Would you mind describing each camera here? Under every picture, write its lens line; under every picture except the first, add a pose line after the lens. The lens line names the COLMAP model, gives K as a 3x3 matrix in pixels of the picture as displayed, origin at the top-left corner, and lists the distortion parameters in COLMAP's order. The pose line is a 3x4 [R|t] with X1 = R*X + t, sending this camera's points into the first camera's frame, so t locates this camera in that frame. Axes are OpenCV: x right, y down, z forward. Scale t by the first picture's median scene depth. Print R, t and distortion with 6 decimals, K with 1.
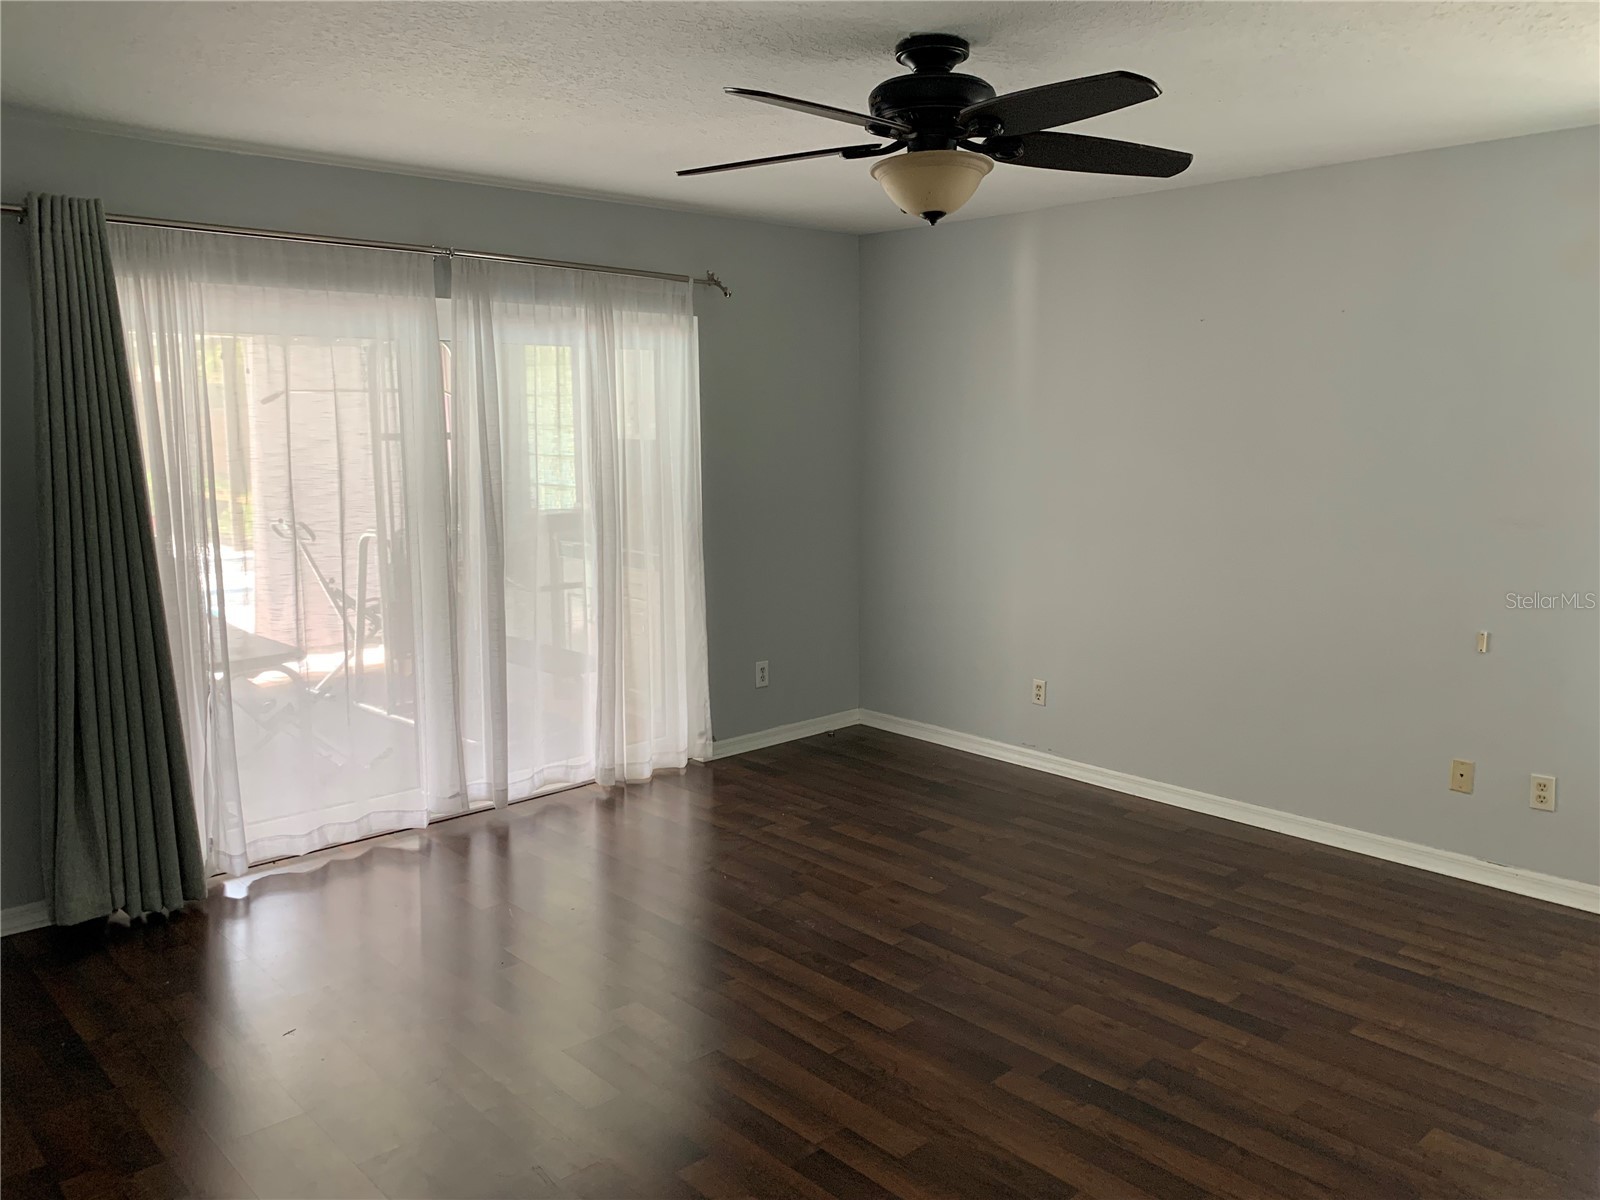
lens RADIAL K [[1243.9, 0, 800.0], [0, 1243.9, 600.0], [0, 0, 1]] dist [0.032345, -0.004010]
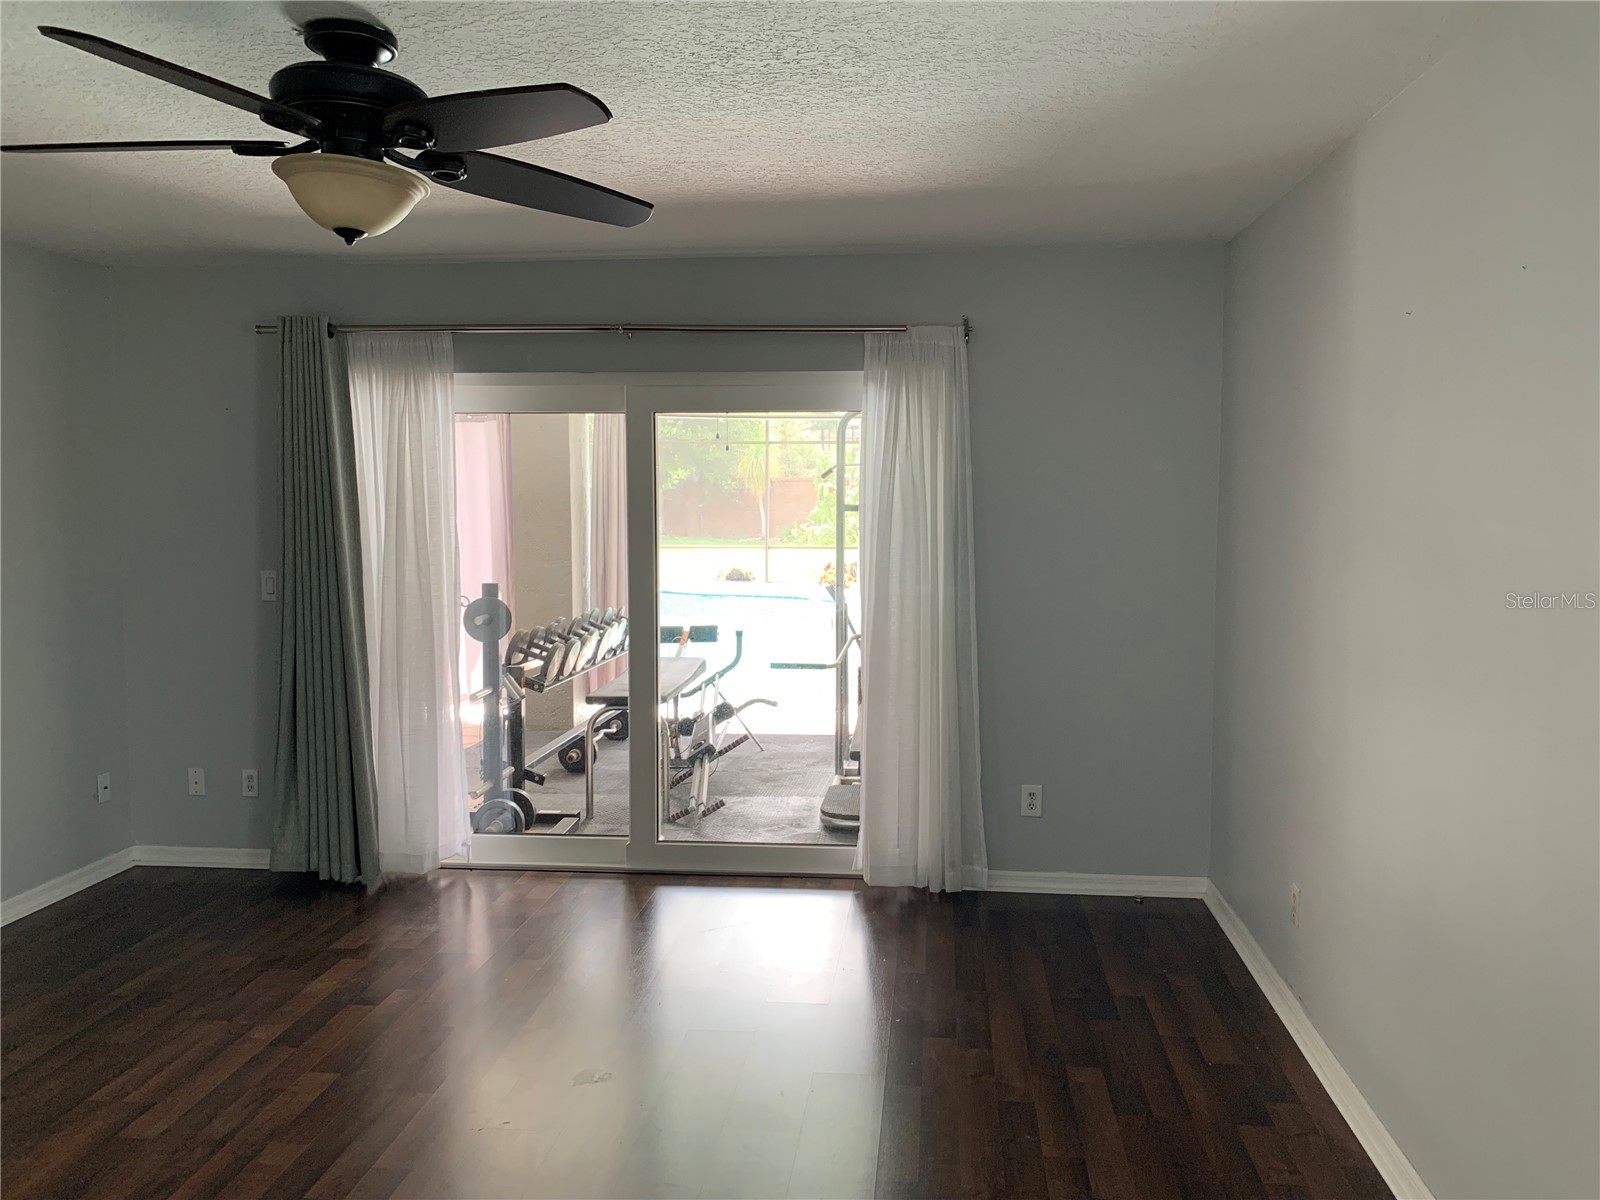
lens RADIAL K [[1243.9, 0, 800.0], [0, 1243.9, 600.0], [0, 0, 1]] dist [0.032345, -0.004010]
pose [[0.649177, 0.065826, -0.757783, 0.575438], [-0.115760, 0.993194, -0.012894, -0.050771], [0.751777, 0.096092, 0.652379, 0.417061]]
